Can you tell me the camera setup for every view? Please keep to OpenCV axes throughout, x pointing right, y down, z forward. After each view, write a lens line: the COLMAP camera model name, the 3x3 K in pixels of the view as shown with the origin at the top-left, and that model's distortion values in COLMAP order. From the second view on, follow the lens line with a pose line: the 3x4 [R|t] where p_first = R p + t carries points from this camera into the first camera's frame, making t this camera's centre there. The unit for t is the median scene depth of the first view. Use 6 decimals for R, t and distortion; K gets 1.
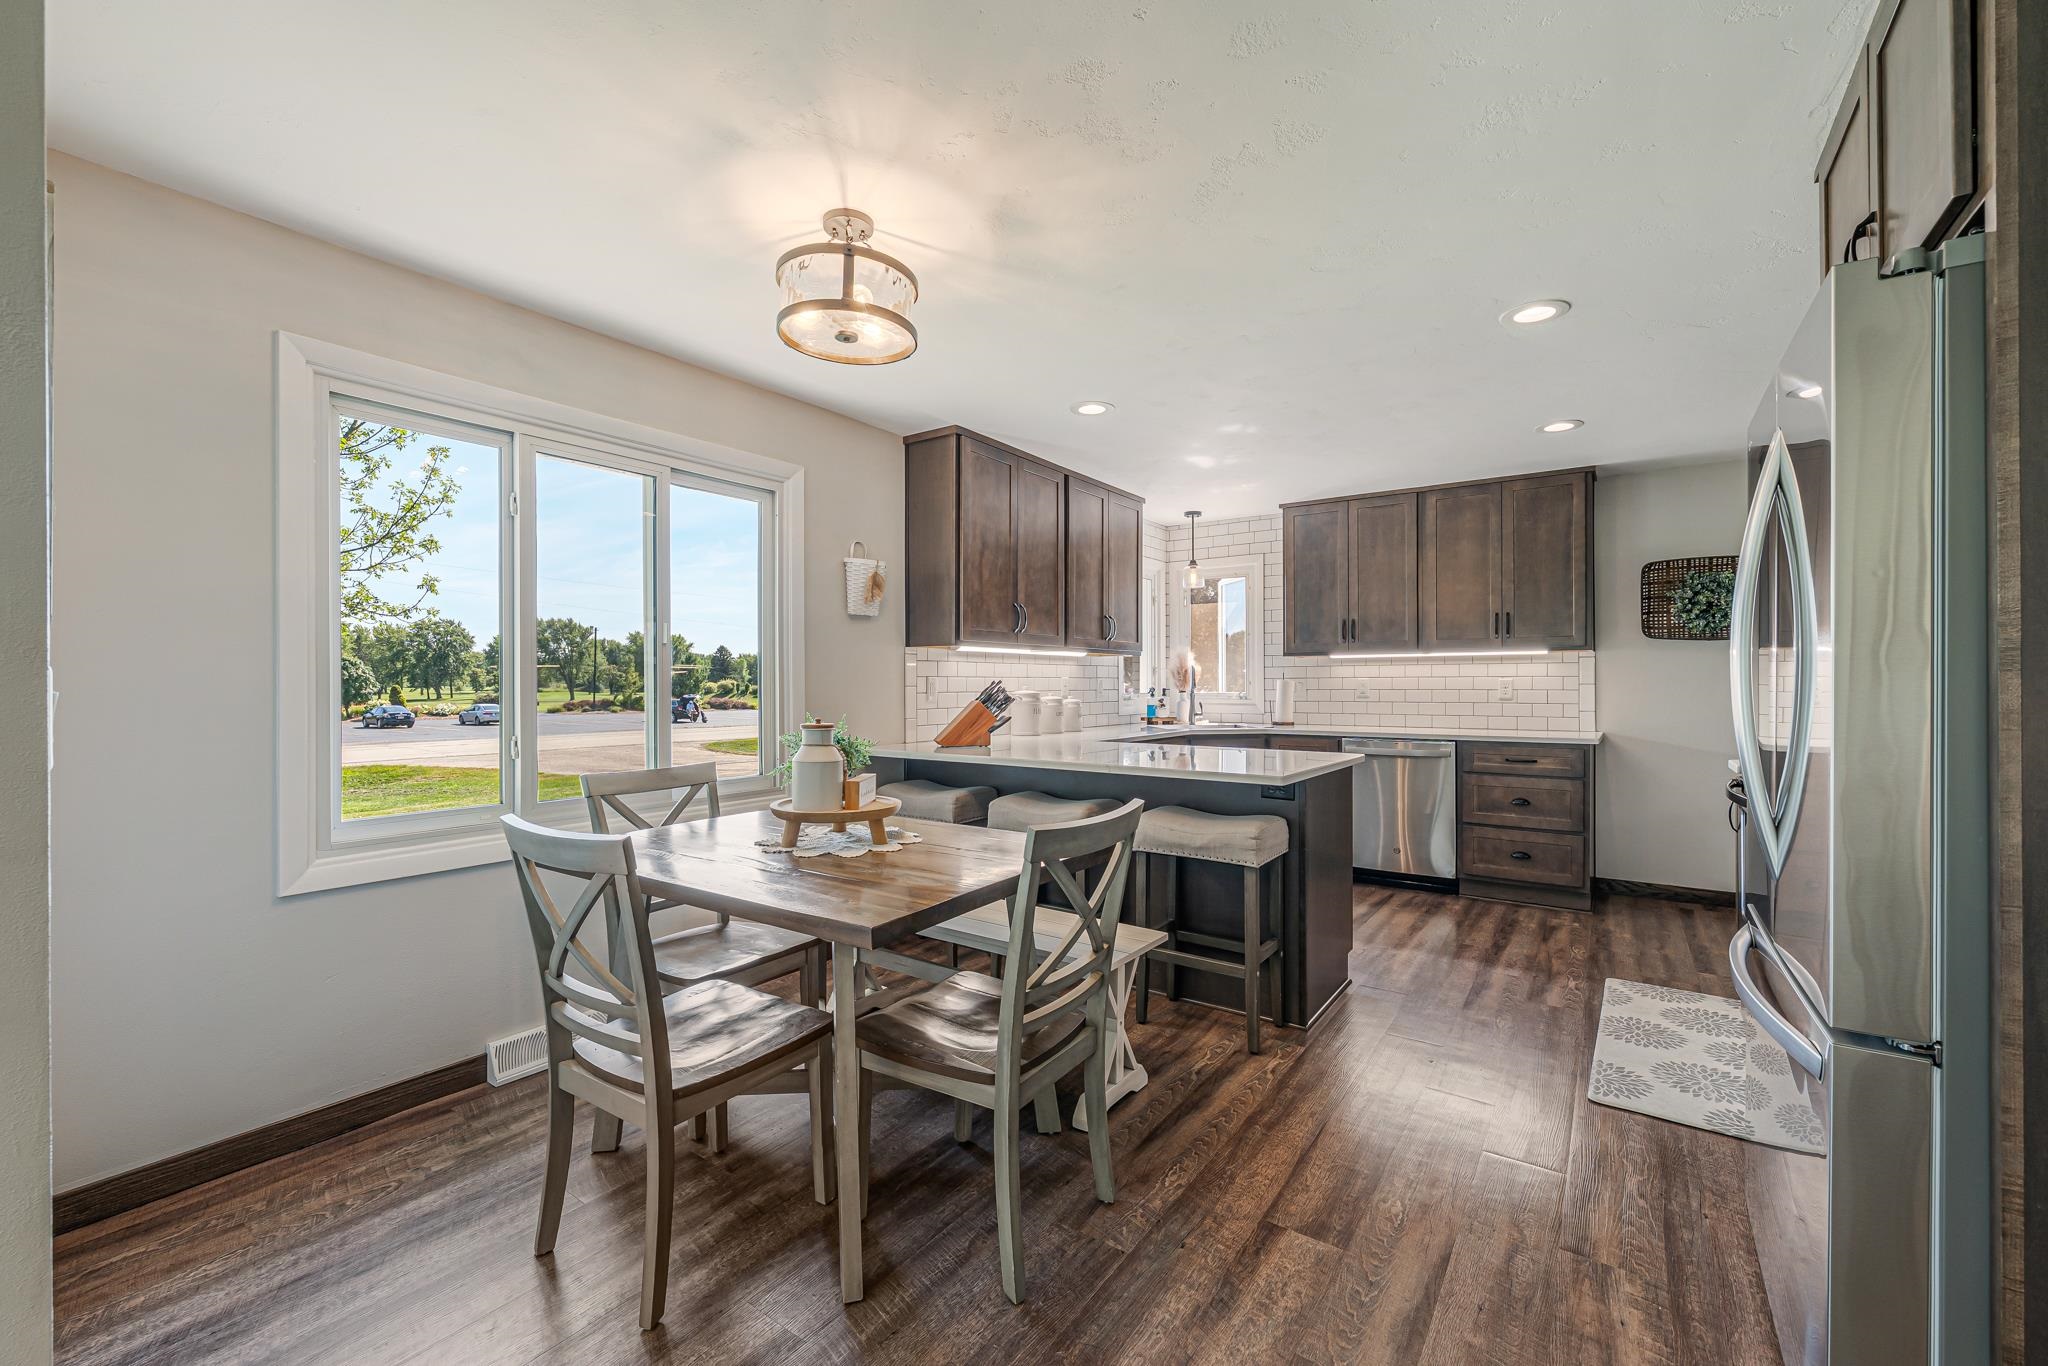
lens RADIAL K [[837.6, 0, 1024.0], [0, 837.6, 683.0], [0, 0, 1]] dist [-0.001017, -0.000545]
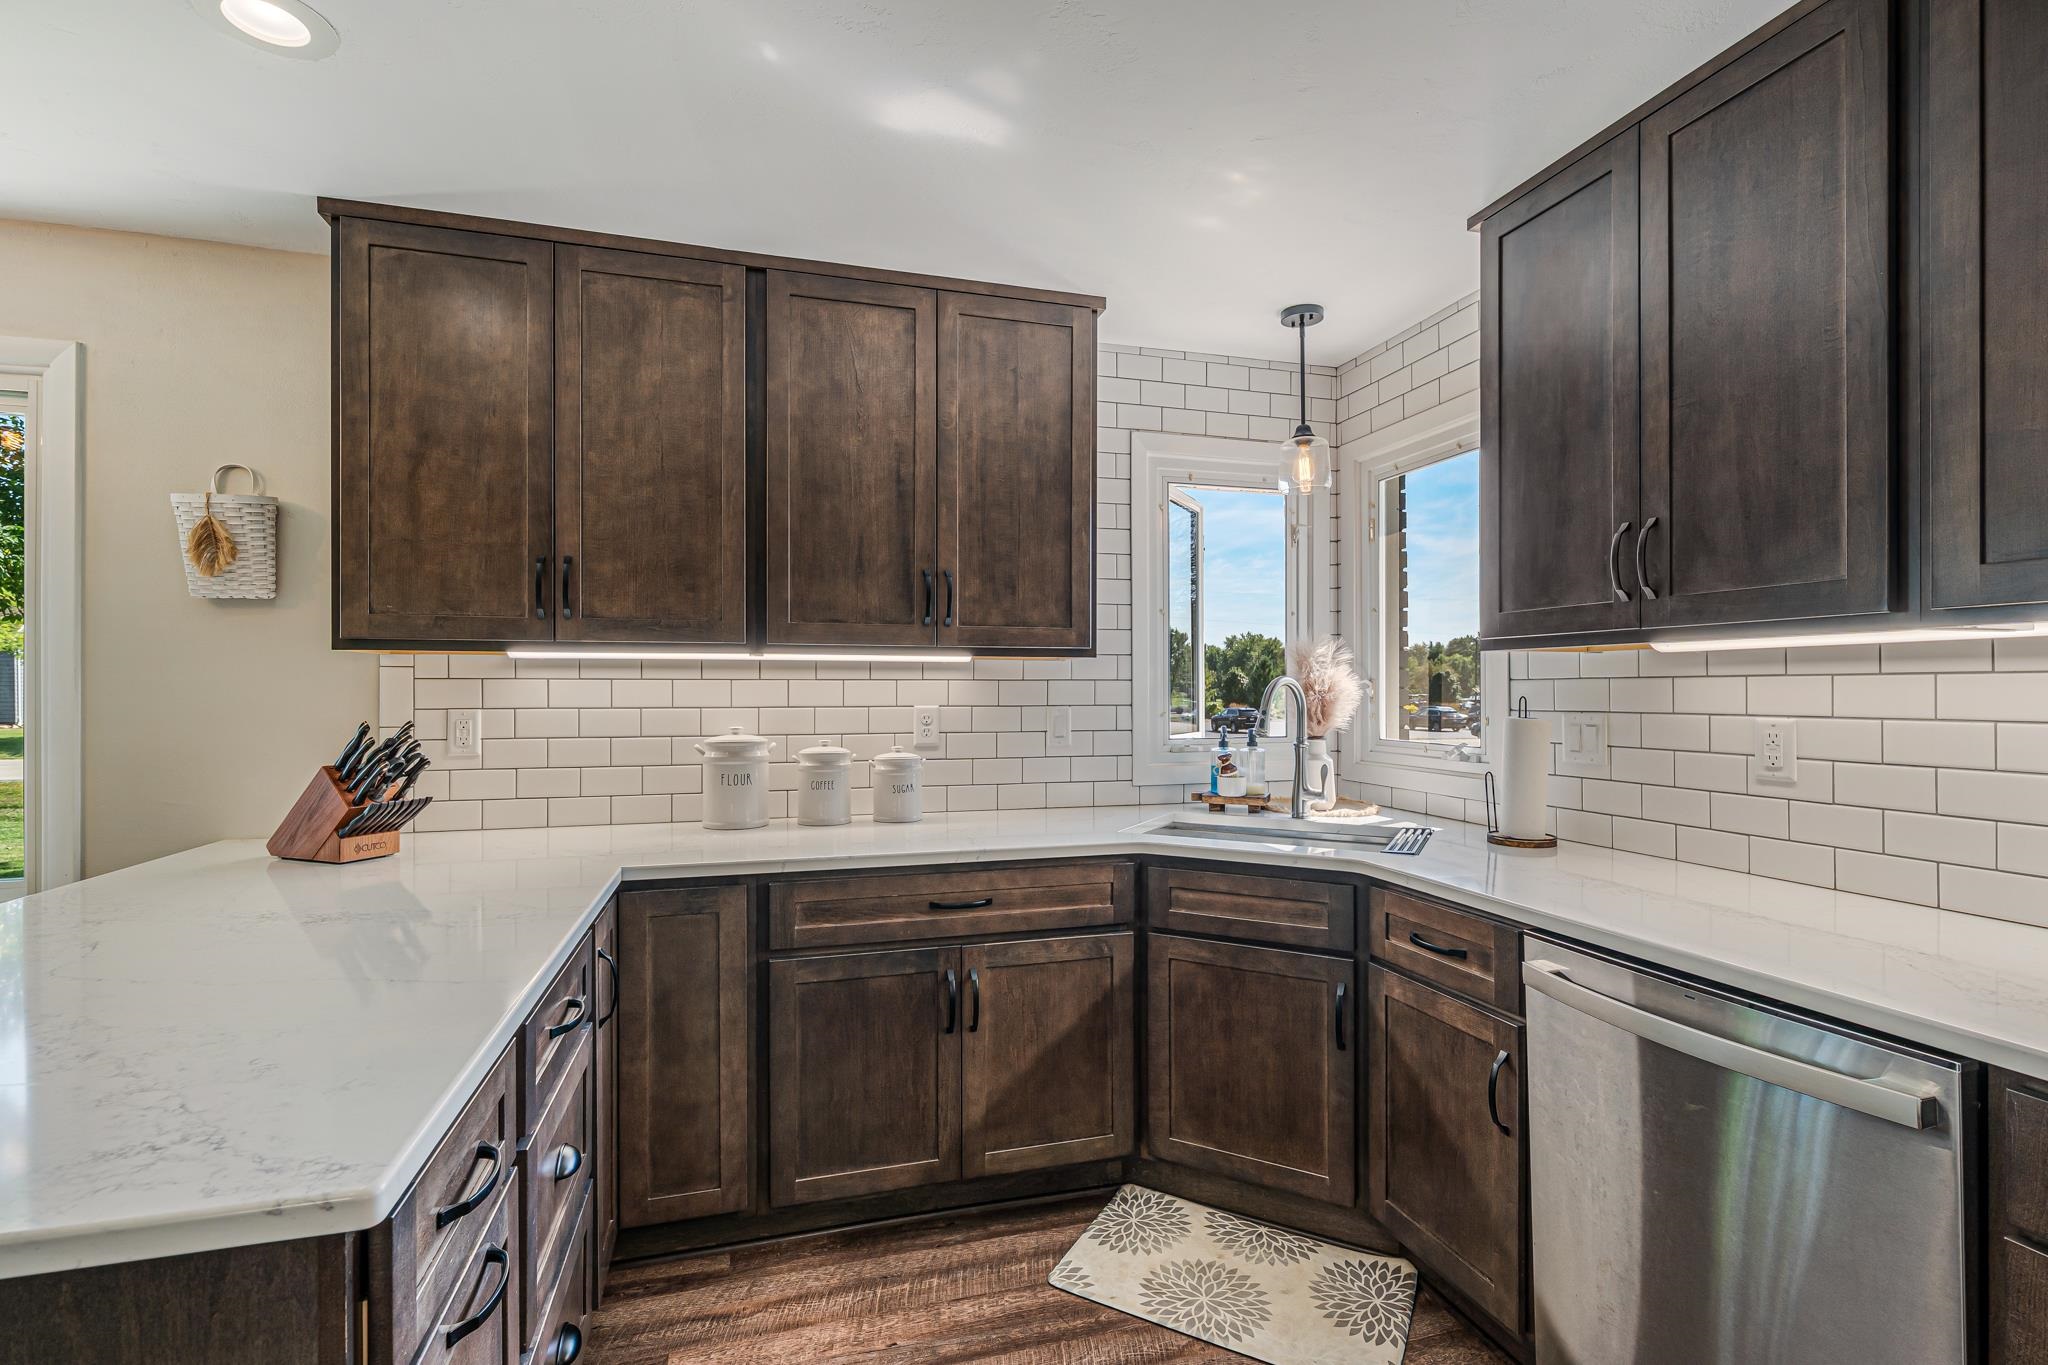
lens RADIAL K [[928.1, 0, 1028.6], [0, 928.1, 688.5], [0, 0, 1]] dist [-0.000334, -0.000056]
pose [[0.785134, 0.001269, -0.619324, 0.492987], [-0.001668, 0.999999, -0.000066, -0.019541], [0.619324, 0.001085, 0.785135, 0.710597]]
